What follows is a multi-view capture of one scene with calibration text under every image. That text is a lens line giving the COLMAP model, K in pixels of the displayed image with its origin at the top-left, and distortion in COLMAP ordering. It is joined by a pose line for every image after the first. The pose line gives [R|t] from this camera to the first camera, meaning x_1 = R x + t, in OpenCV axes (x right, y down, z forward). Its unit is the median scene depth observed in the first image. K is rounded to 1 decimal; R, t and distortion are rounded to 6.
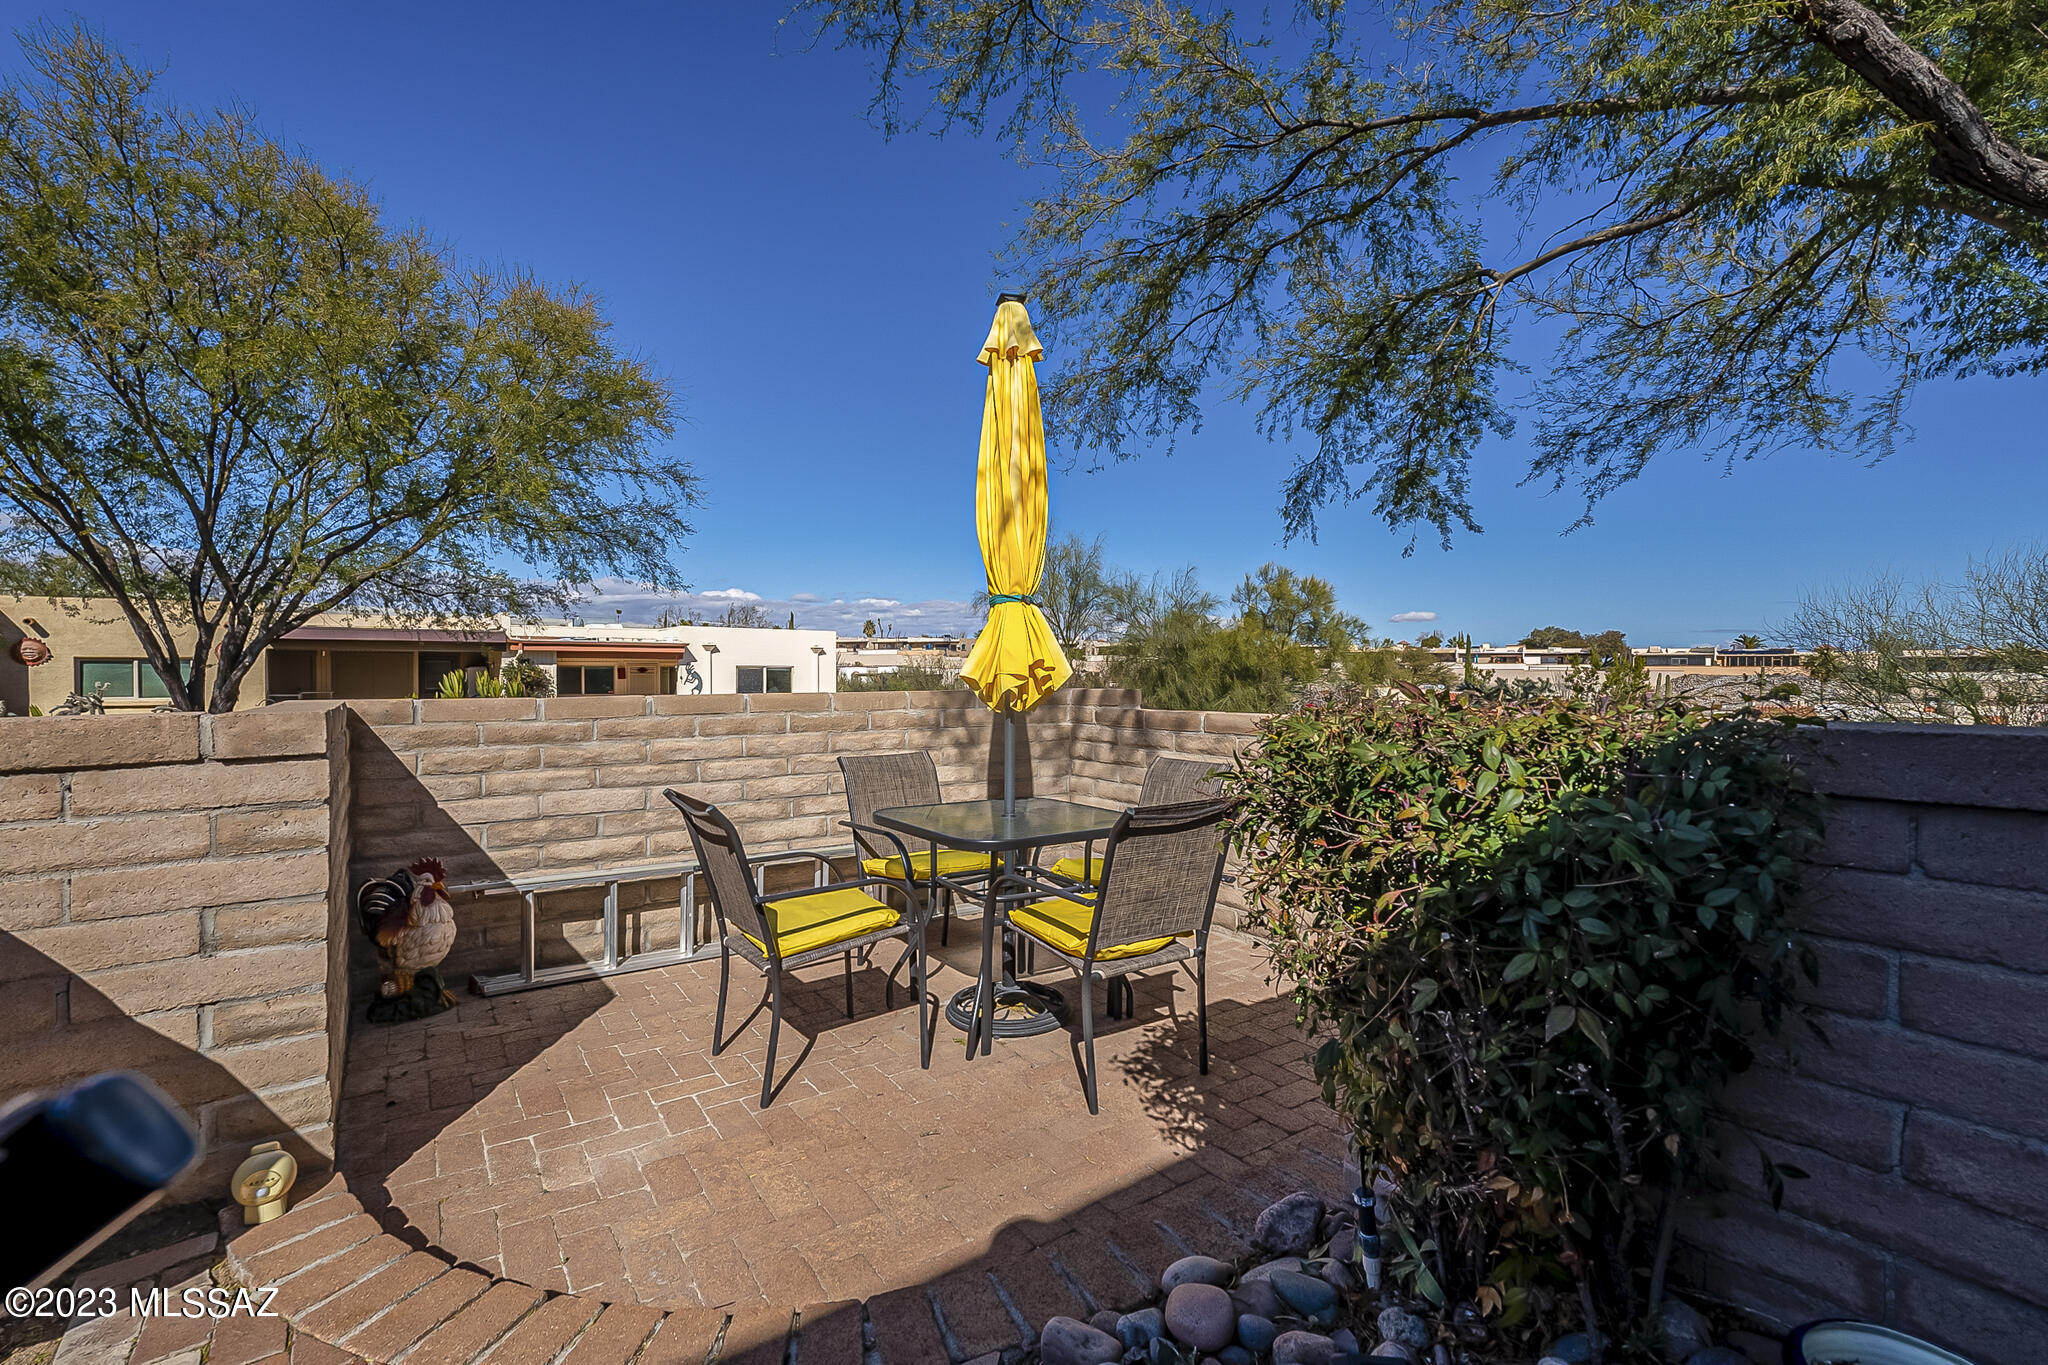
lens RADIAL K [[902.3, 0, 1029.2], [0, 902.3, 686.3], [0, 0, 1]] dist [-0.002737, -0.000645]
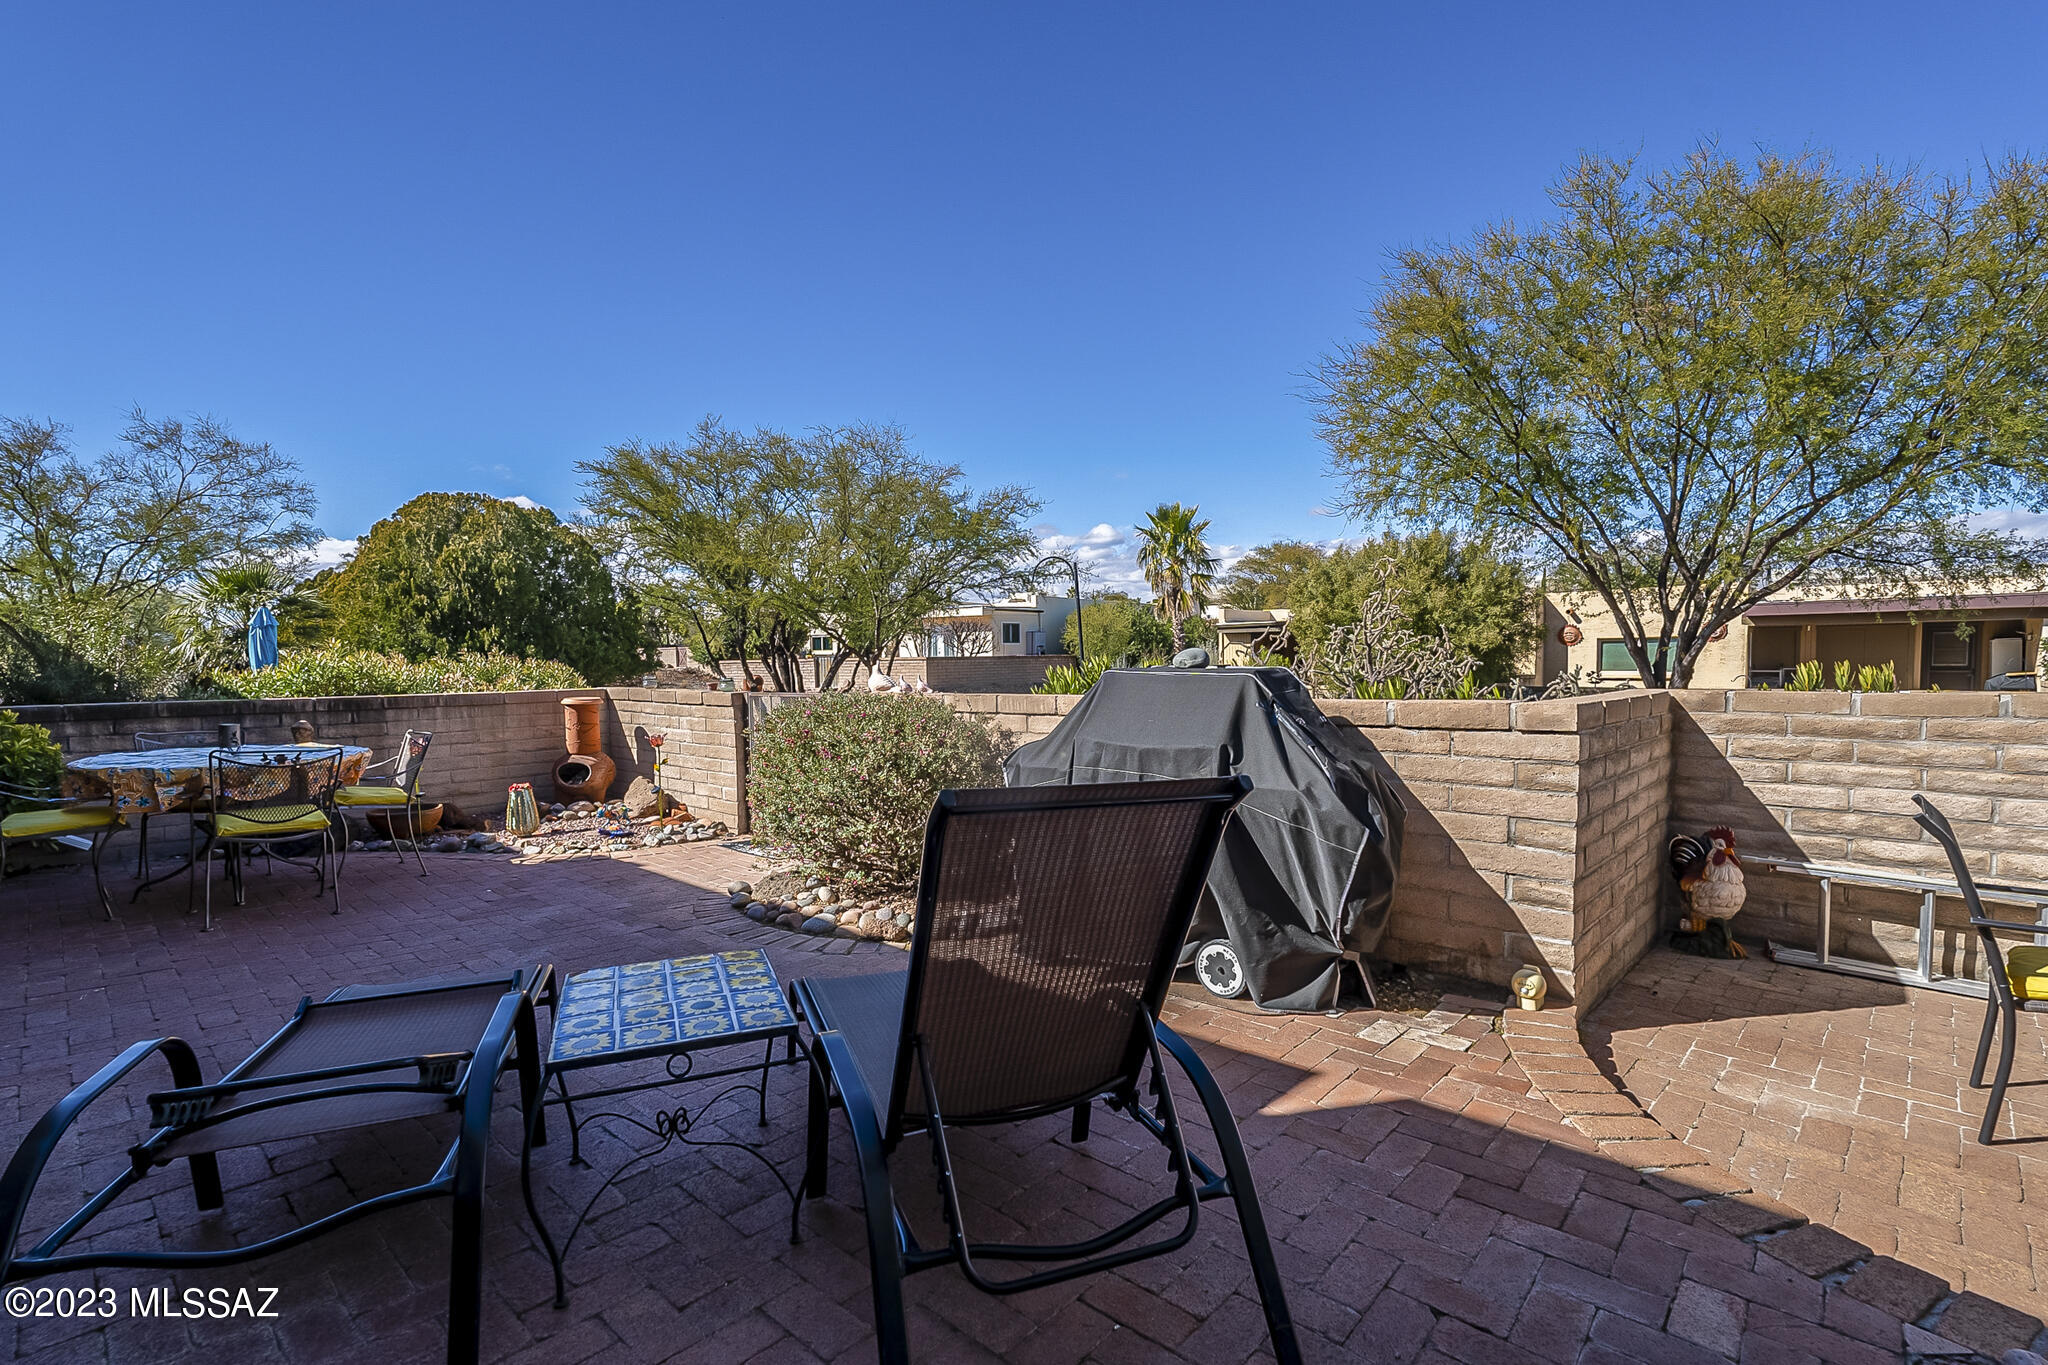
lens RADIAL K [[902.3, 0, 1028.8], [0, 902.3, 676.1], [0, 0, 1]] dist [-0.002737, -0.000645]
pose [[0.185963, 0.018313, -0.982386, 0.292030], [-0.001723, 0.999831, 0.018311, -0.024355], [0.982555, -0.001712, 0.185963, -0.102918]]
